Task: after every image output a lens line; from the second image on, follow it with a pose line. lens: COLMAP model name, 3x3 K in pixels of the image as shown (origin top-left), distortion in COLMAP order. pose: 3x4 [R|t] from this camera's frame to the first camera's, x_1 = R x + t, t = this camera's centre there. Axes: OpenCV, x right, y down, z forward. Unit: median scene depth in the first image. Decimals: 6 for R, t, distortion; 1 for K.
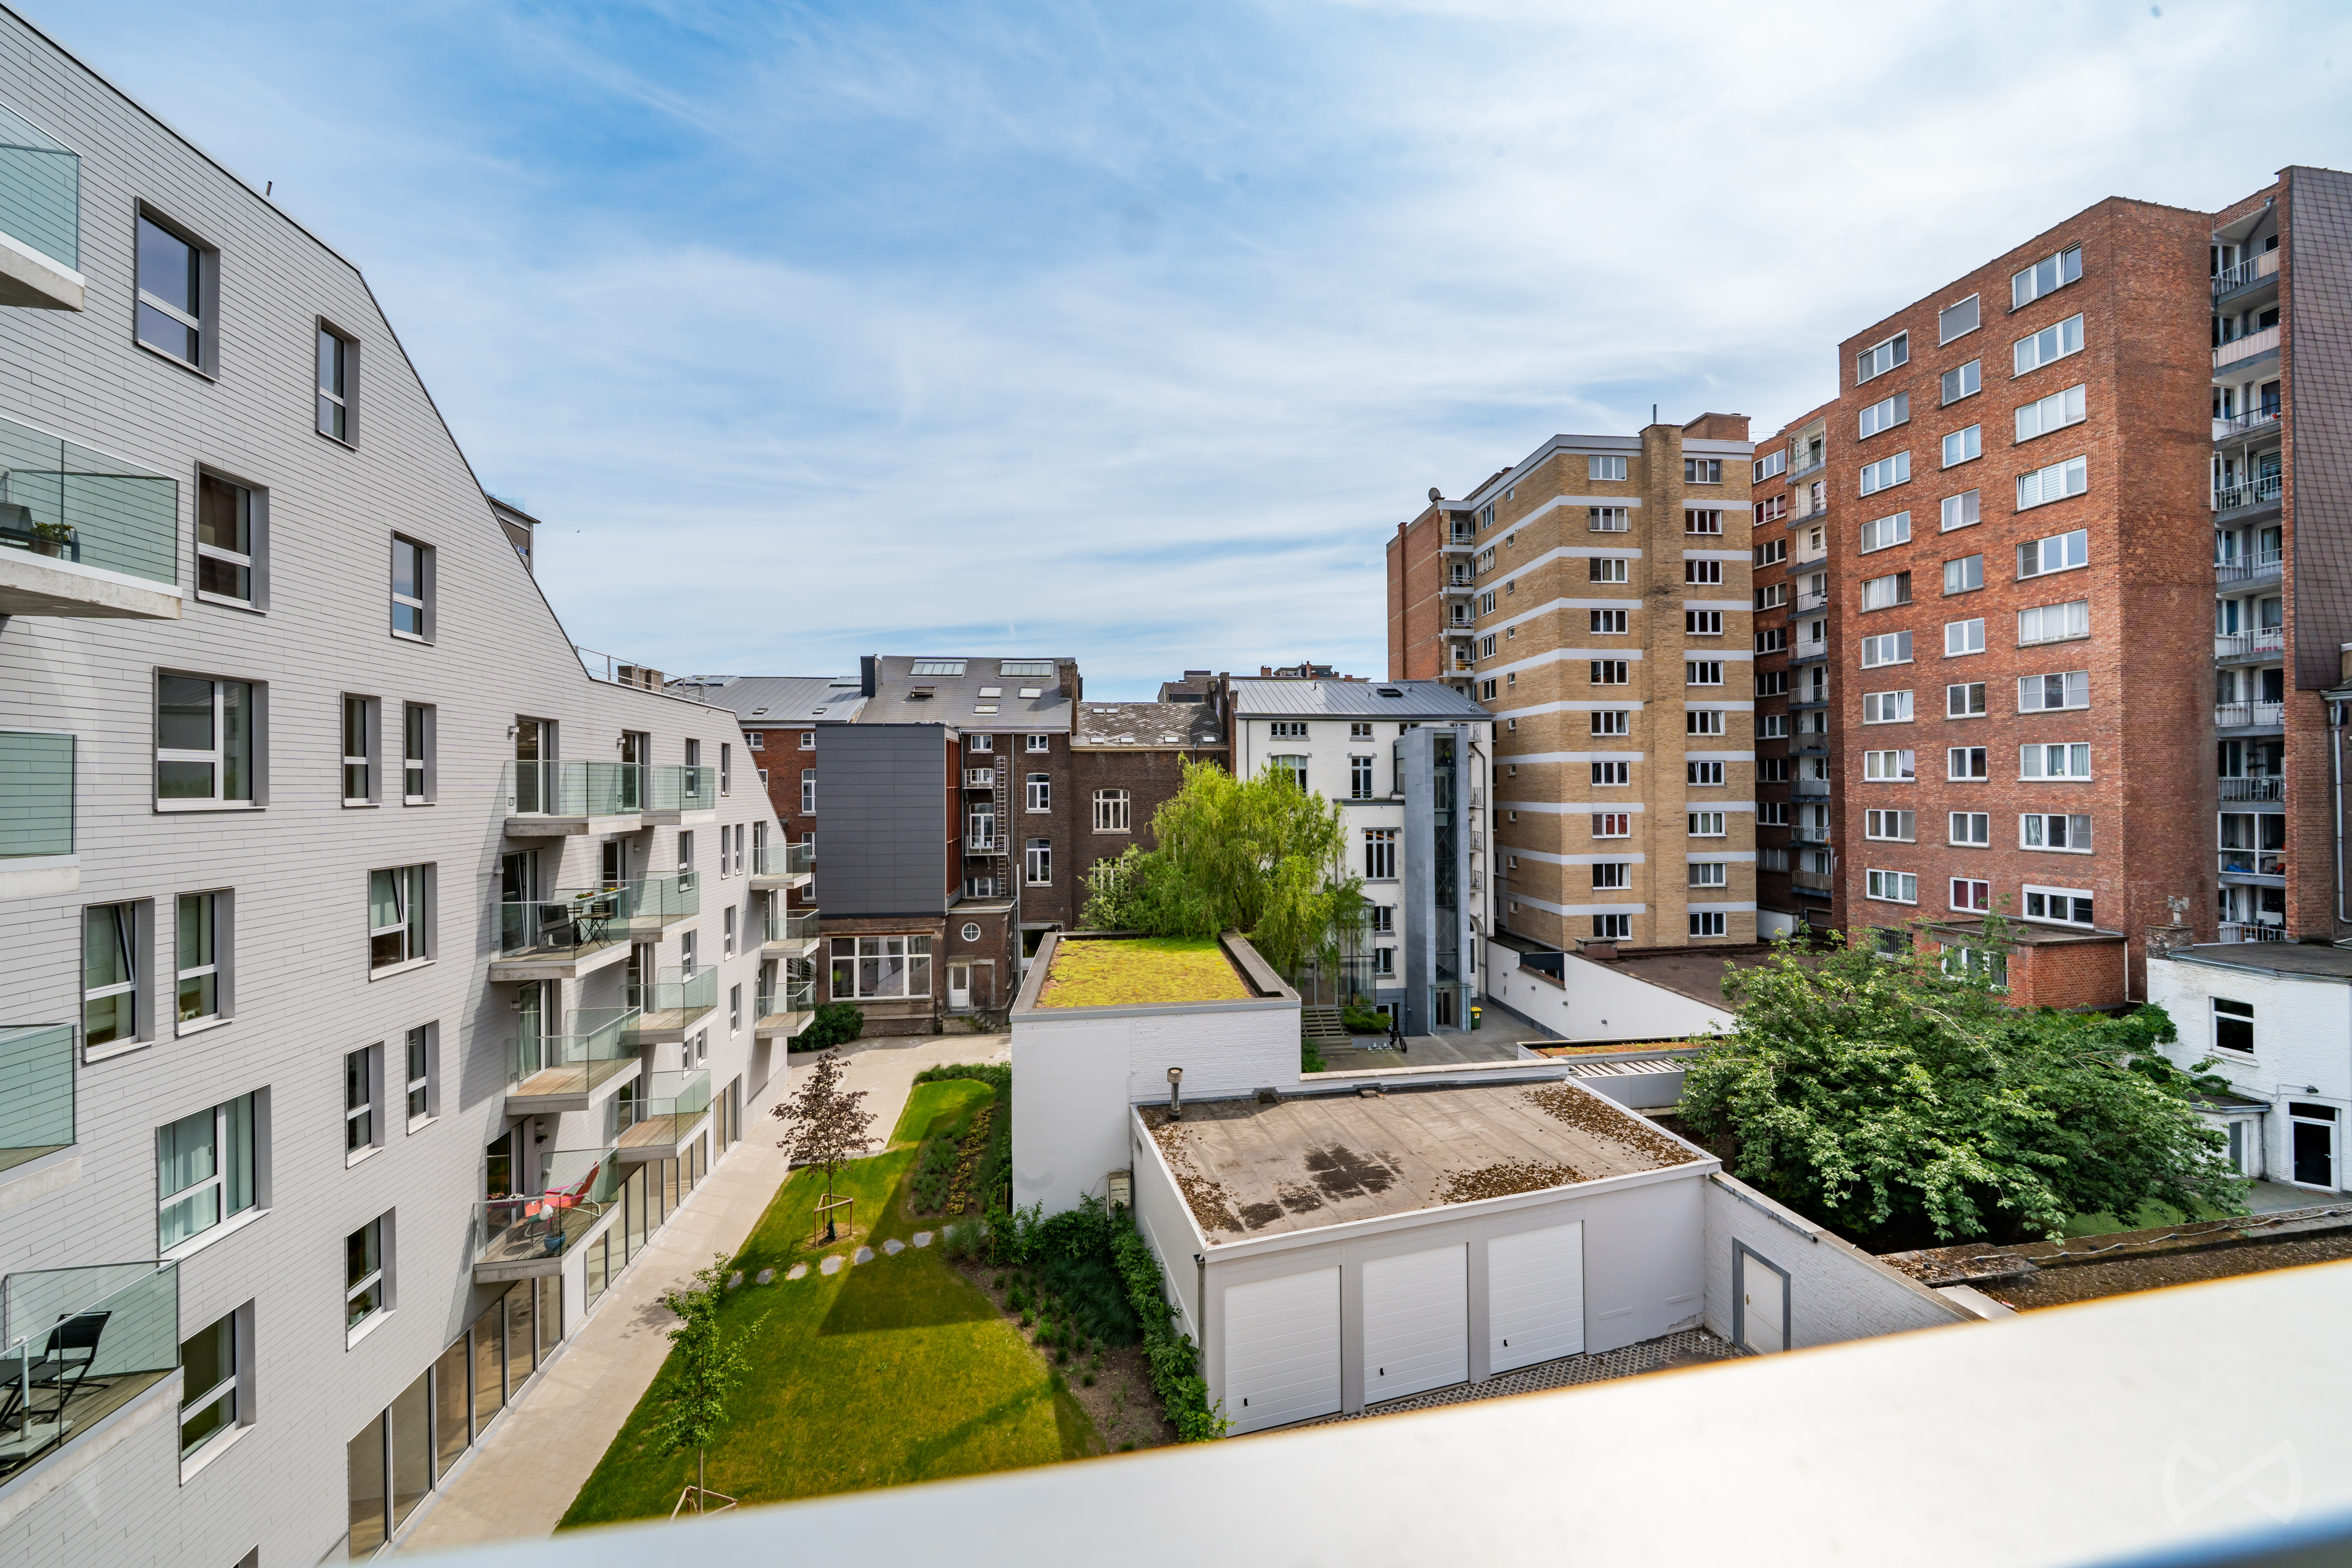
lens RADIAL K [[807.2, 0, 1185.6], [0, 807.2, 775.8], [0, 0, 1]] dist [-0.005542, 0.000318]
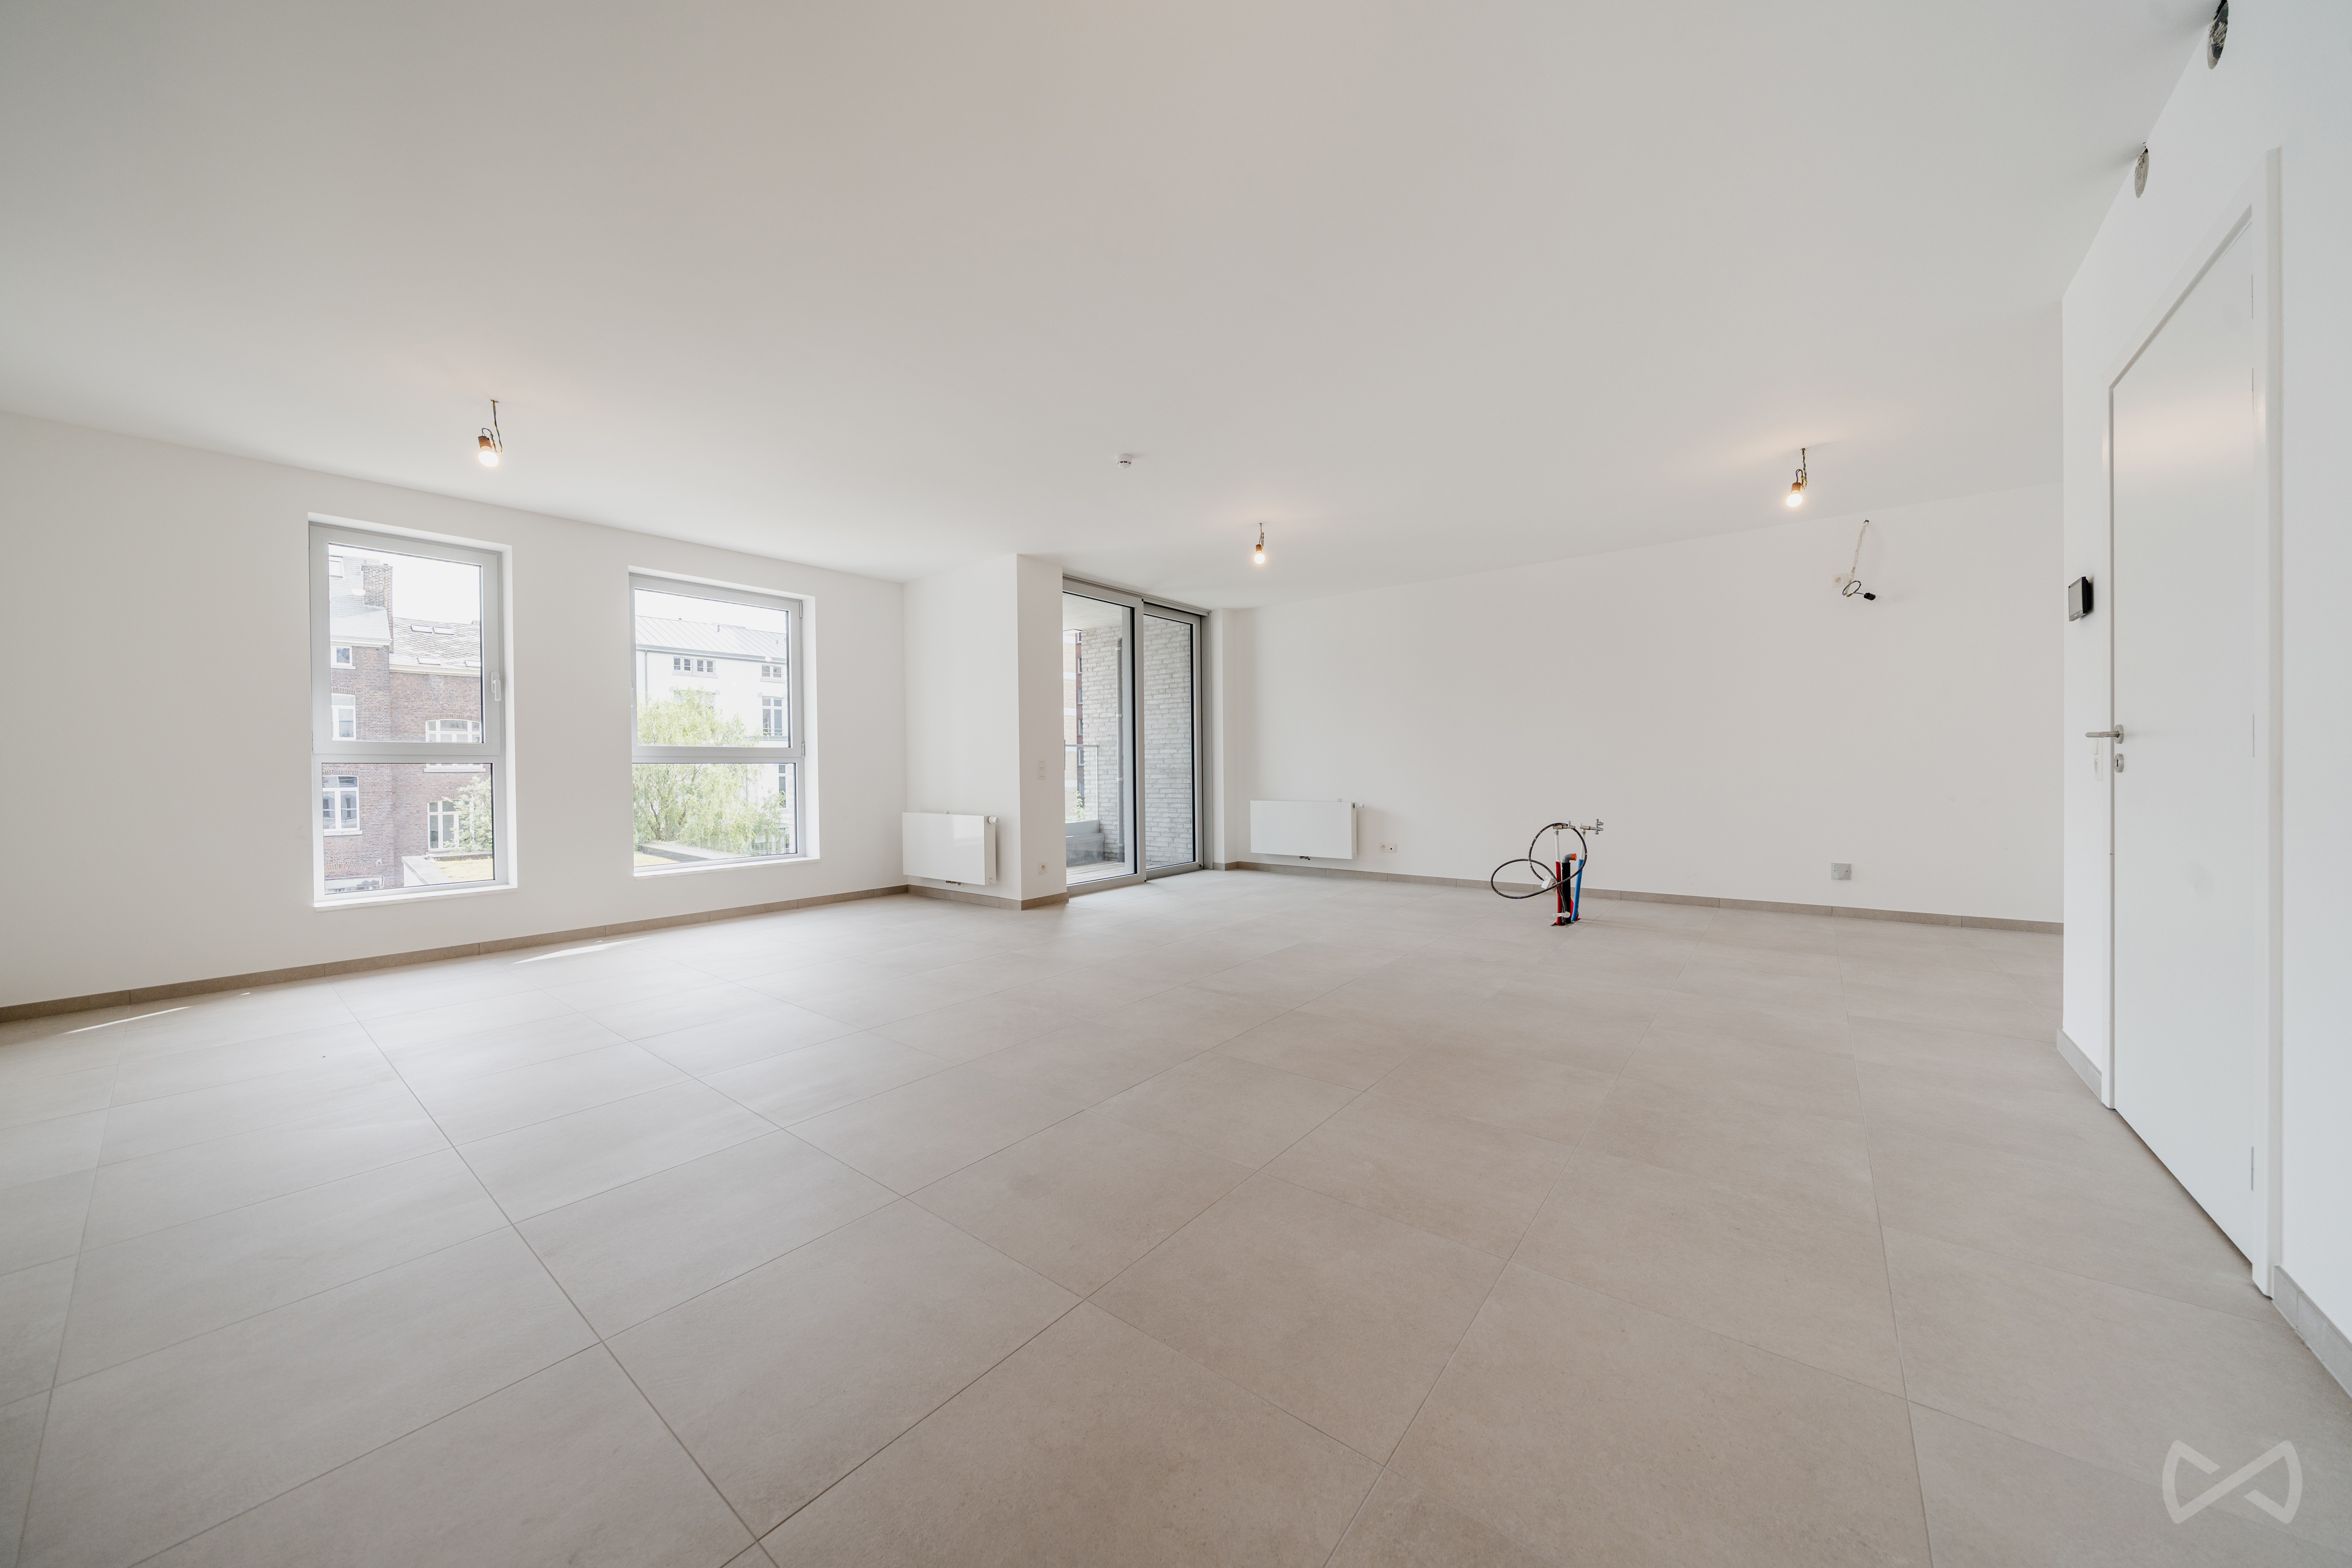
lens RADIAL K [[807.2, 0, 1163.6], [0, 807.2, 787.2], [0, 0, 1]] dist [-0.005542, 0.000318]
pose [[0.763716, -0.006482, 0.645520, -0.069793], [-0.015959, 0.999454, 0.028916, 0.052751], [-0.645355, -0.032385, 0.763196, -0.139716]]
